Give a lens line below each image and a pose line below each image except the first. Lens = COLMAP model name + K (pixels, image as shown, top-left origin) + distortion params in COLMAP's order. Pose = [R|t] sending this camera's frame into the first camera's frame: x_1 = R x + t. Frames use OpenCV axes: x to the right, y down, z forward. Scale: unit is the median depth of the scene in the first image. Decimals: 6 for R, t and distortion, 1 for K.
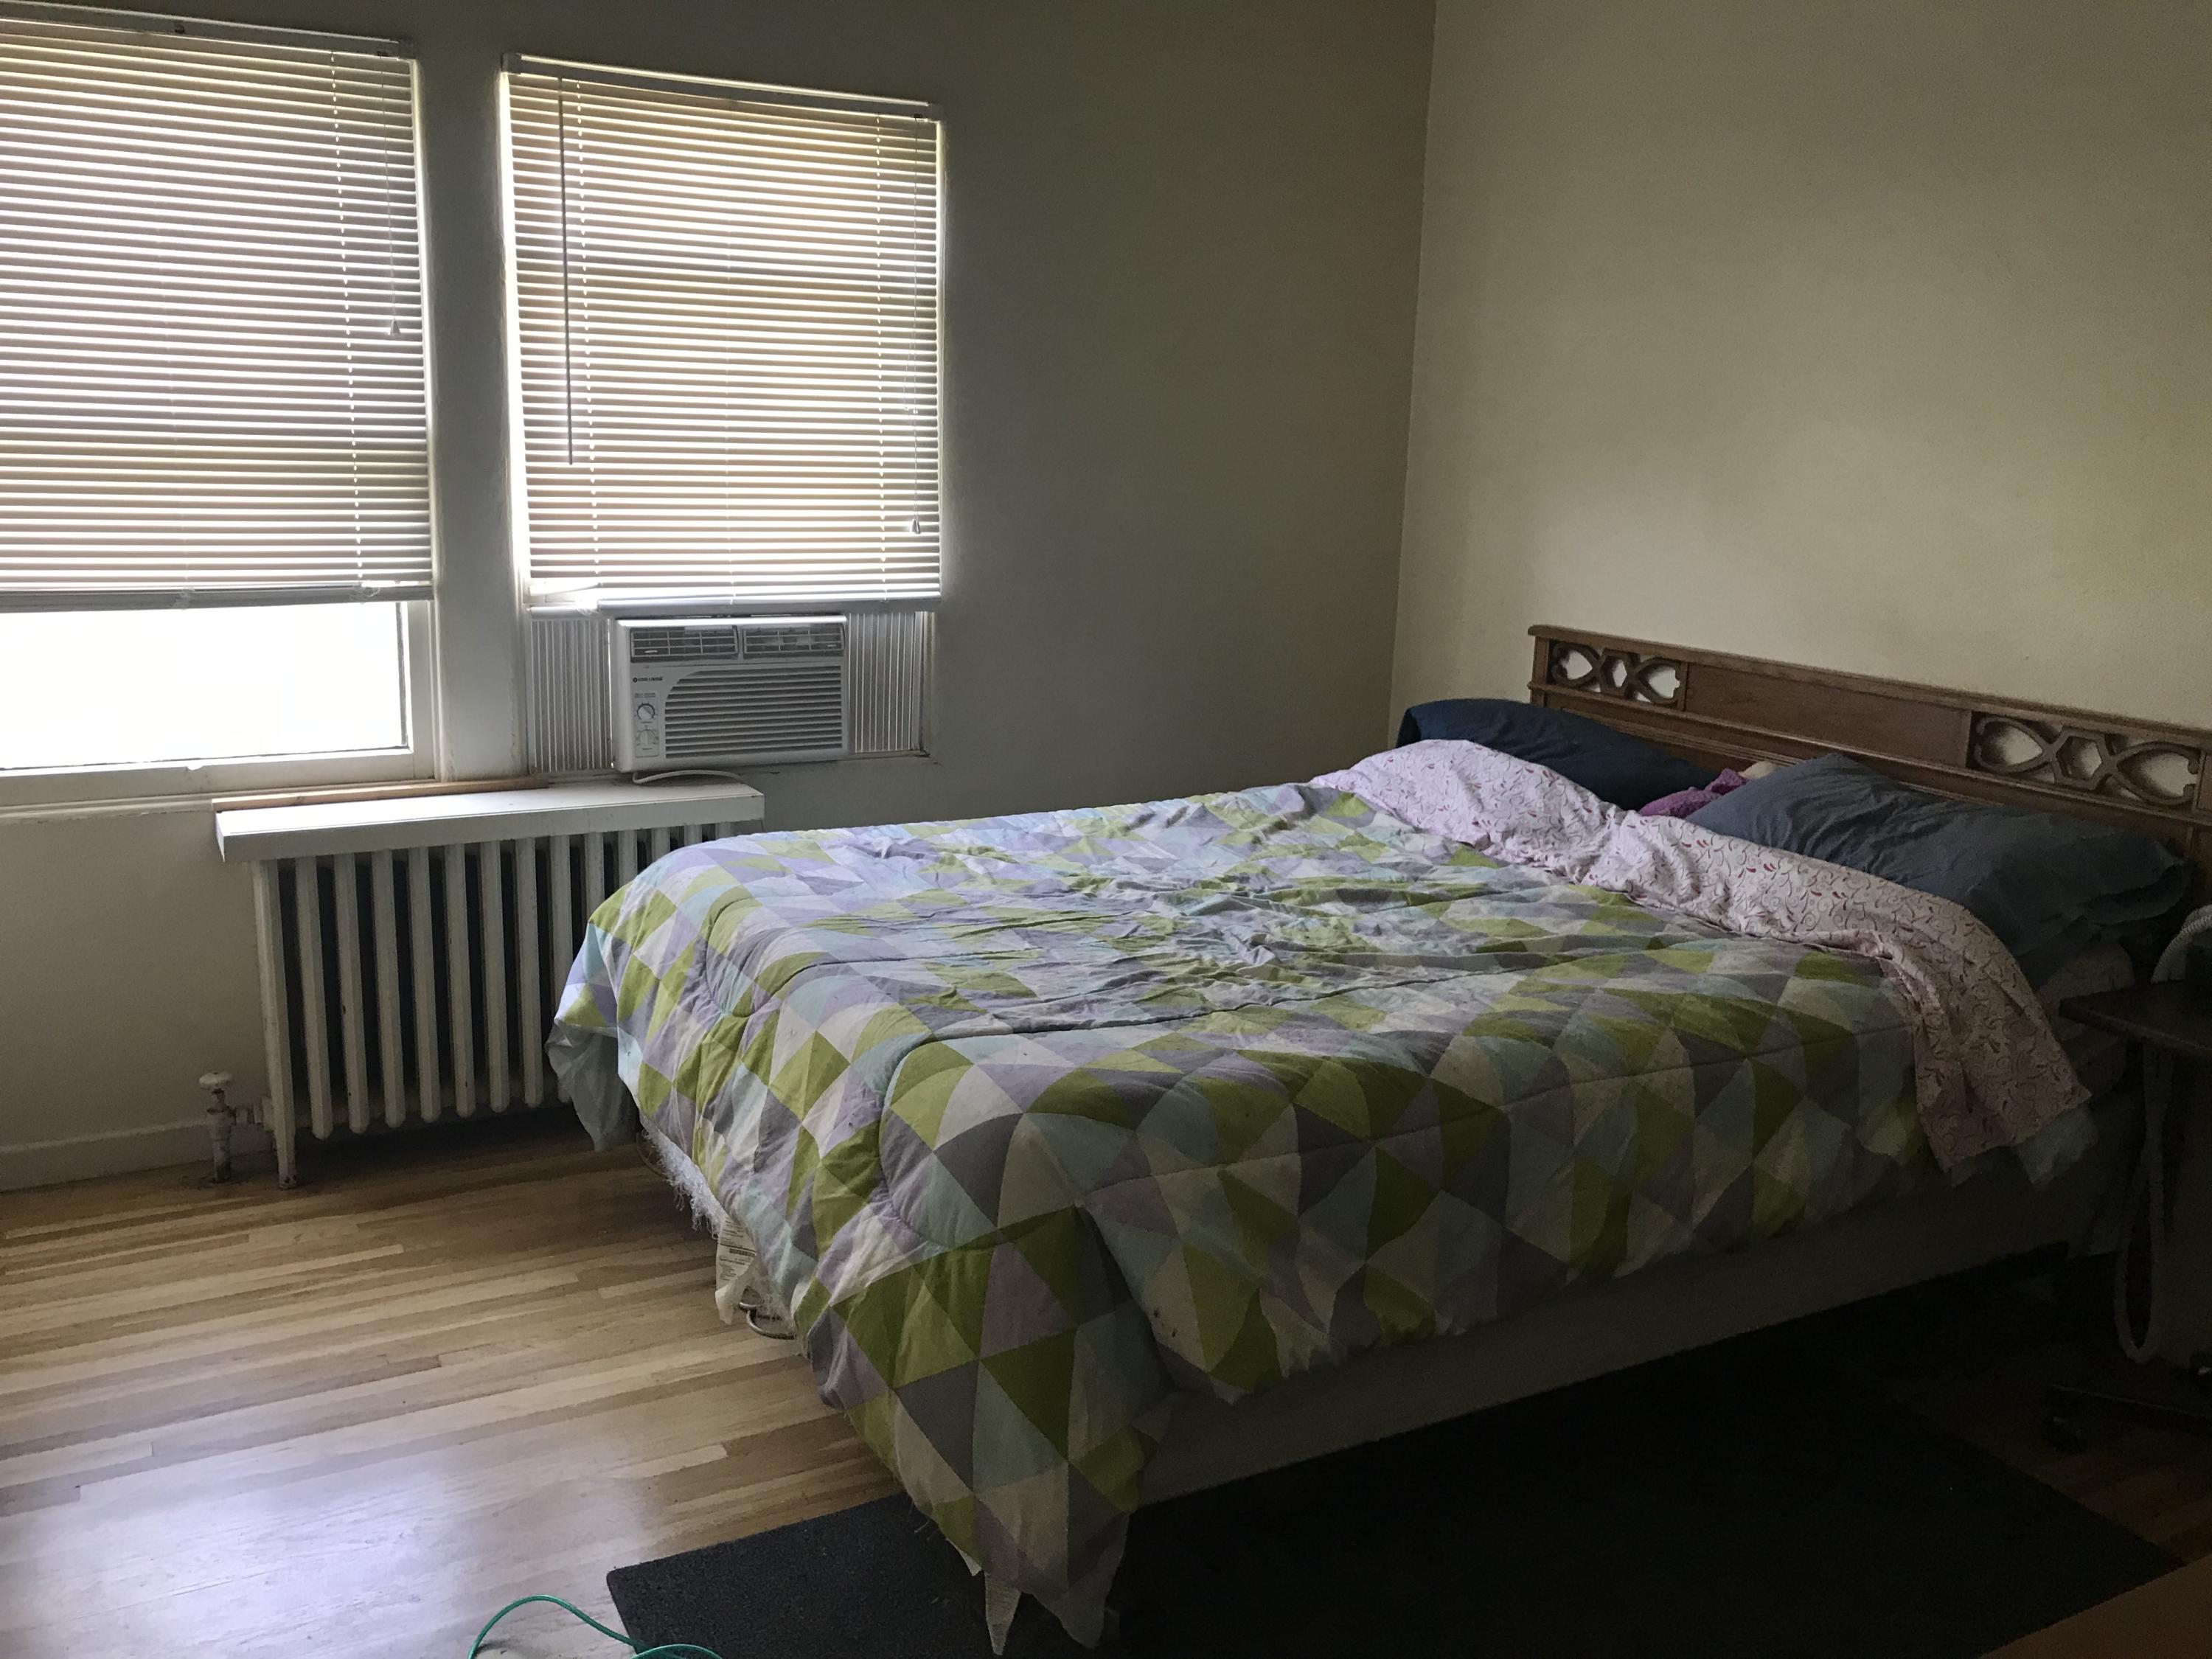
lens RADIAL K [[1823.6, 0, 1105.9], [0, 1823.6, 827.1], [0, 0, 1]] dist [0.061448, -0.051656]
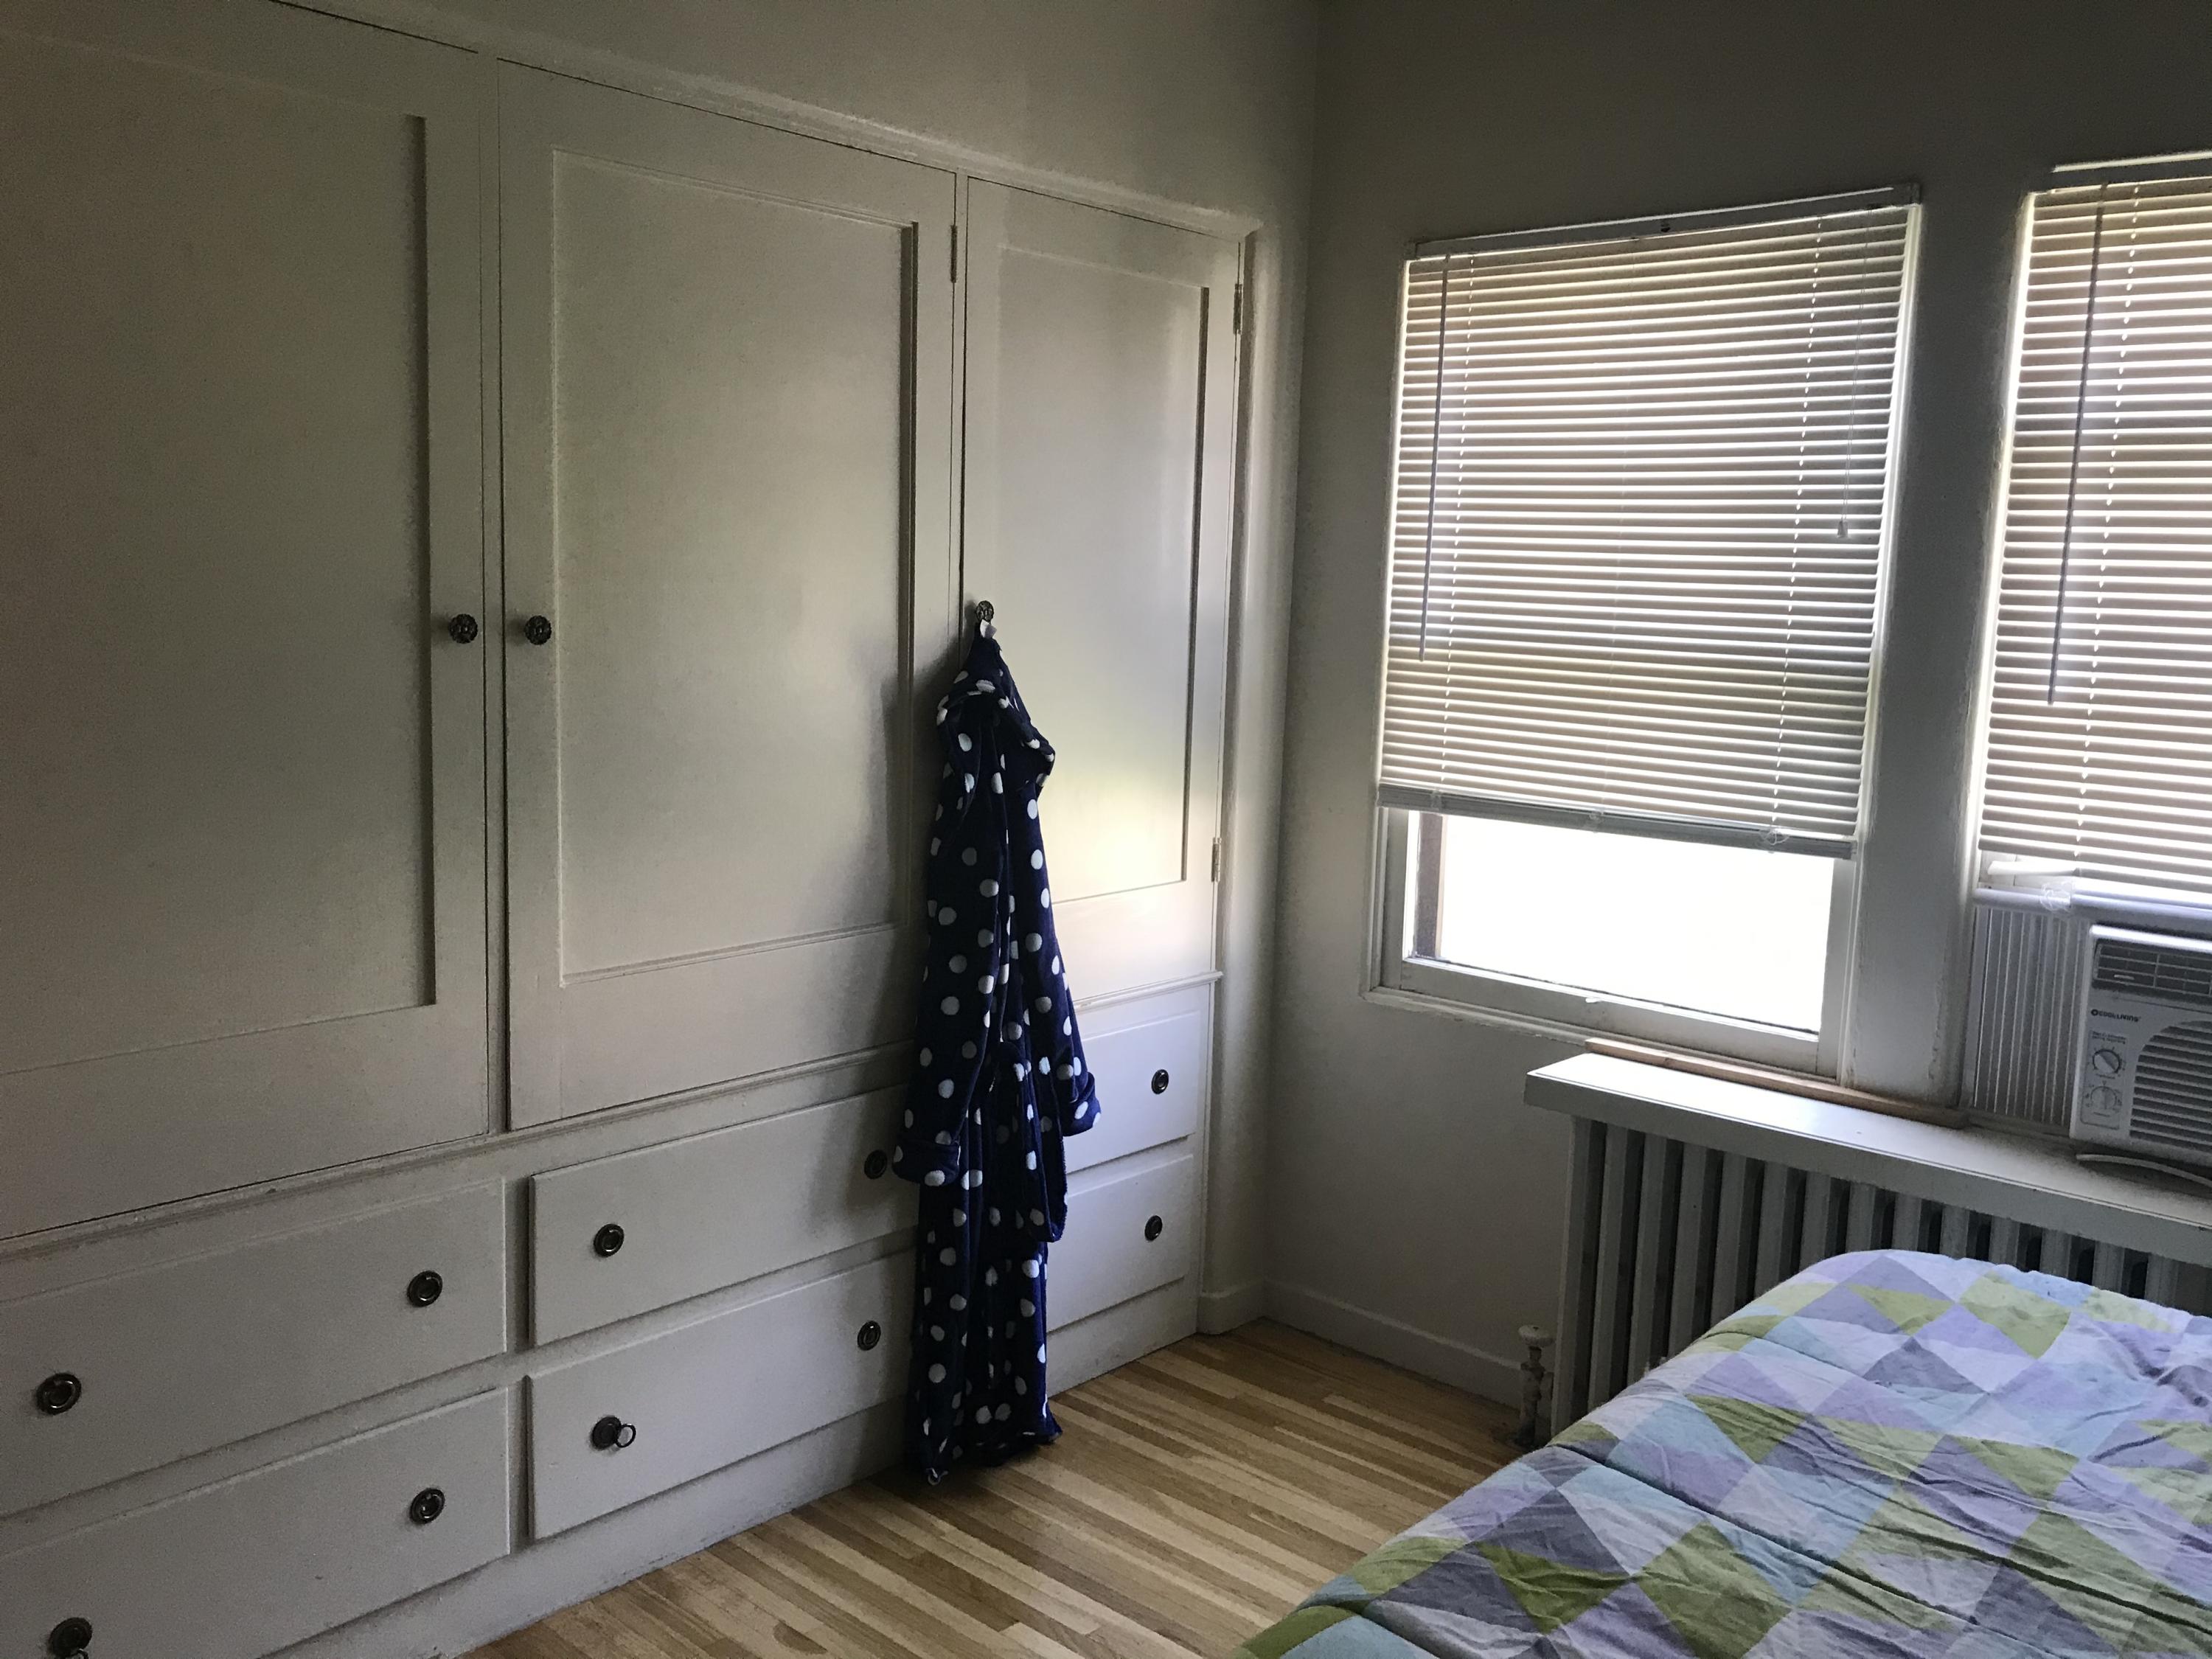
lens RADIAL K [[1823.6, 0, 1108.3], [0, 1823.6, 821.8], [0, 0, 1]] dist [0.061448, -0.051656]
pose [[0.347174, 0.109807, -0.931350, 0.266975], [-0.233154, 0.972045, 0.027693, -0.086904], [0.908355, 0.207533, 0.363071, 0.414725]]
